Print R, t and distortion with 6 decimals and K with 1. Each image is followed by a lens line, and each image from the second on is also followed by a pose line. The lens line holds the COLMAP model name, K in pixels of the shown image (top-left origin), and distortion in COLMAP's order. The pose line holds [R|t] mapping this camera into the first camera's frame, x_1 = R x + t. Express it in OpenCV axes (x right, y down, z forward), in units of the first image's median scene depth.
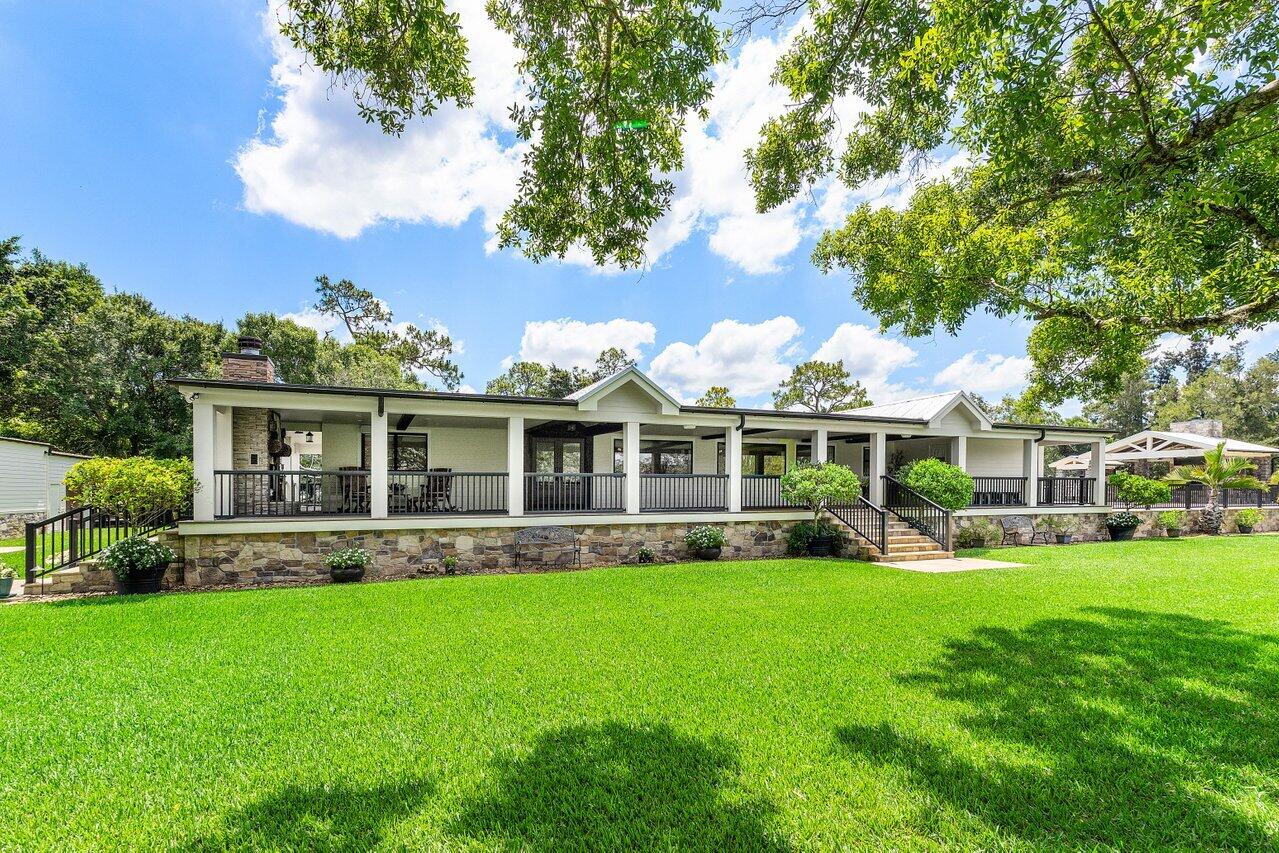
lens RADIAL K [[621.8, 0, 658.2], [0, 621.8, 491.3], [0, 0, 1]] dist [-0.002503, 0.000925]
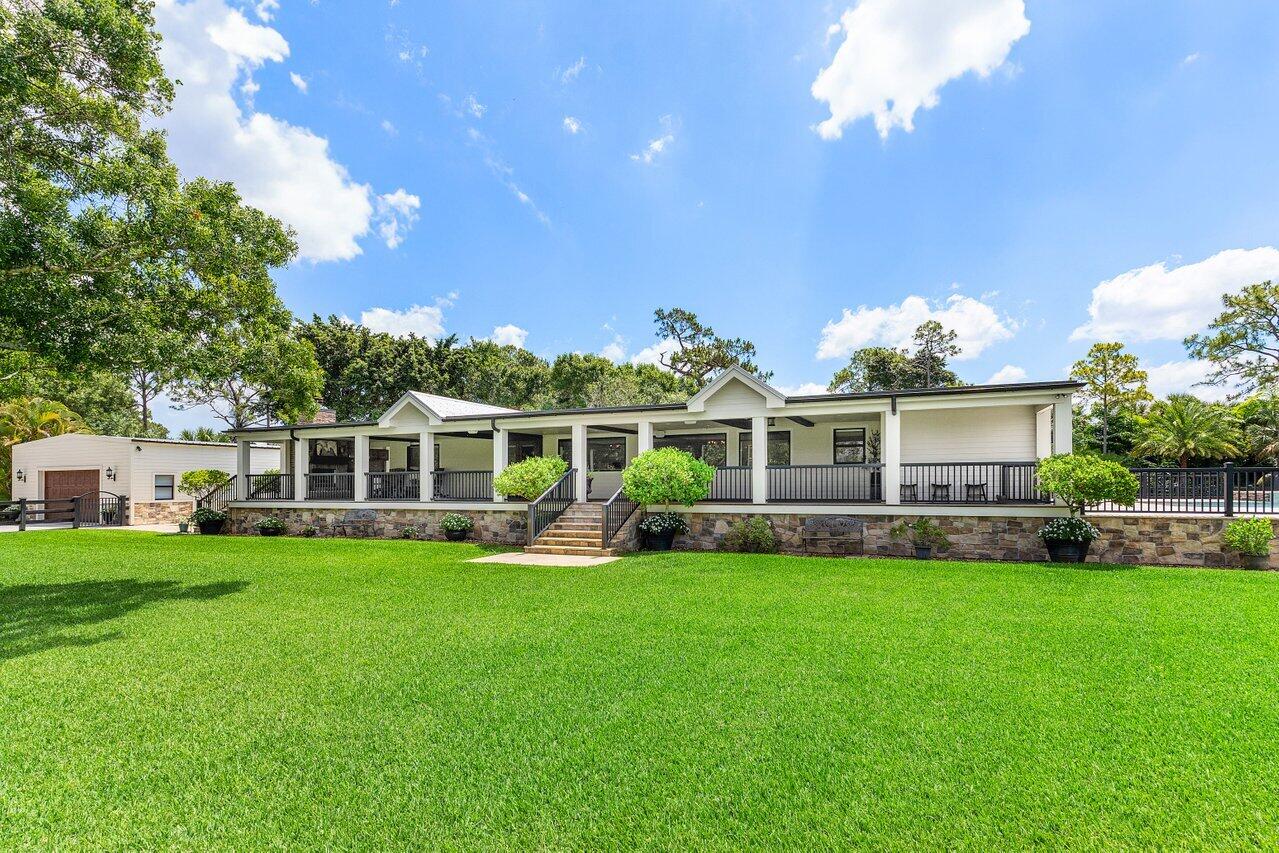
lens RADIAL K [[621.8, 0, 674.0], [0, 621.8, 490.7], [0, 0, 1]] dist [-0.002503, 0.000925]
pose [[0.713264, 0.006498, -0.700866, 1.165335], [0.005662, 0.999871, 0.015033, -0.004259], [0.700873, -0.014691, 0.713135, 0.395729]]
